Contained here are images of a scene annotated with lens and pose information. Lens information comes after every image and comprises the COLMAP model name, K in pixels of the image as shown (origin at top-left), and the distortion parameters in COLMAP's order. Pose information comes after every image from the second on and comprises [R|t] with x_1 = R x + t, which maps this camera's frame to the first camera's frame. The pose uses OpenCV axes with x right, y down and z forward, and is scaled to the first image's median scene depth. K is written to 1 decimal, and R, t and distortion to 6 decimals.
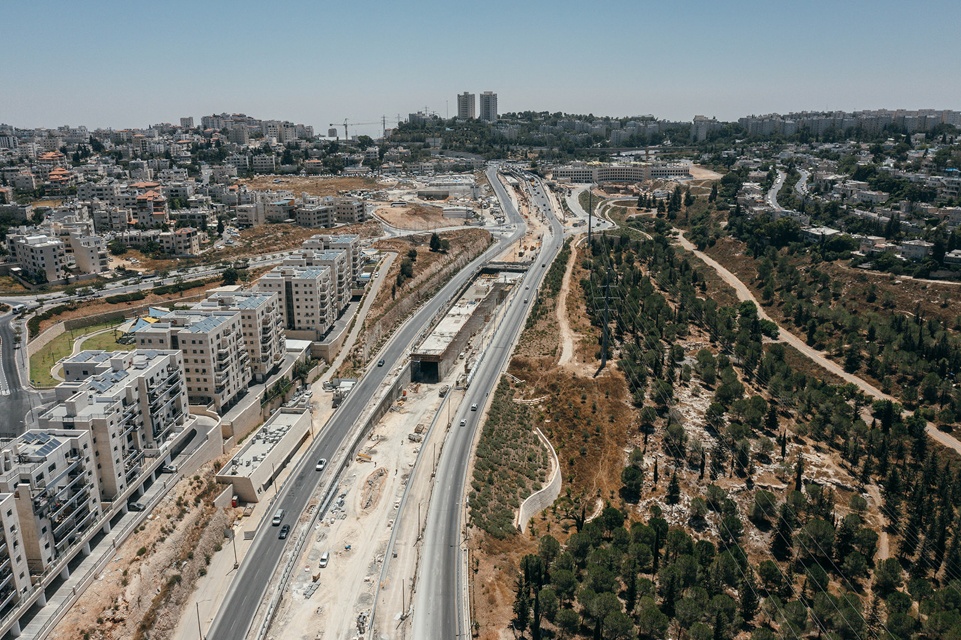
lens RADIAL K [[755.5, 0, 480.5], [0, 755.5, 320.0], [0, 0, 1]] dist [-0.006808, -0.004482]
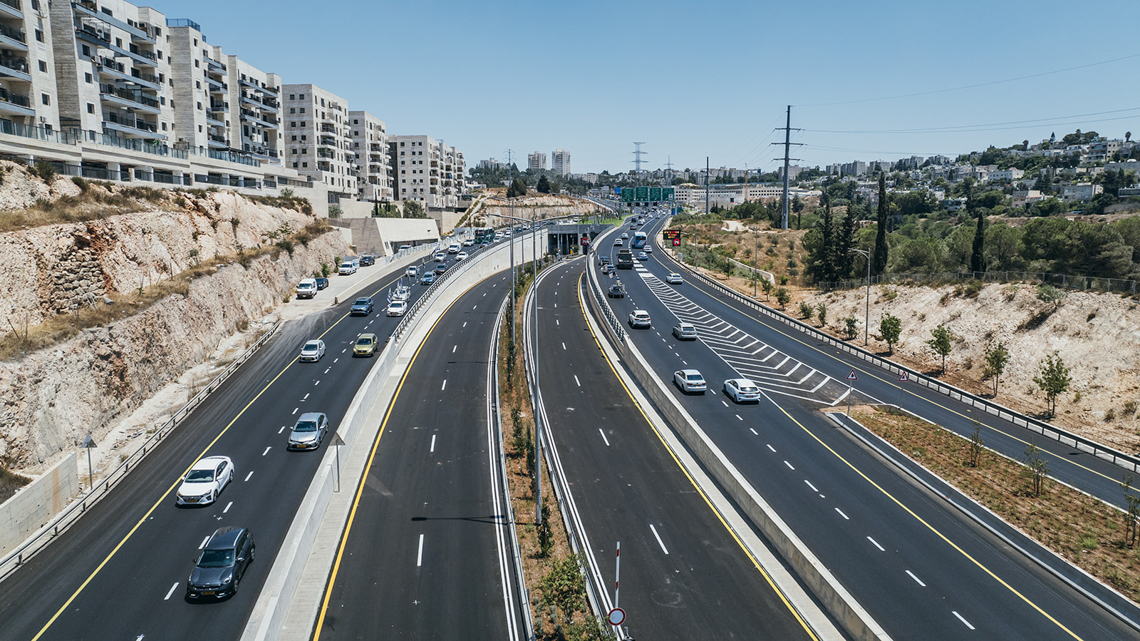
lens RADIAL K [[793.5, 0, 570.0], [0, 793.5, 320.5], [0, 0, 1]] dist [-0.043016, 0.054823]
pose [[0.998894, -0.009819, 0.045992, -0.092964], [0.016884, 0.987637, -0.155844, 0.245711], [-0.043893, 0.156448, 0.986710, 0.161504]]
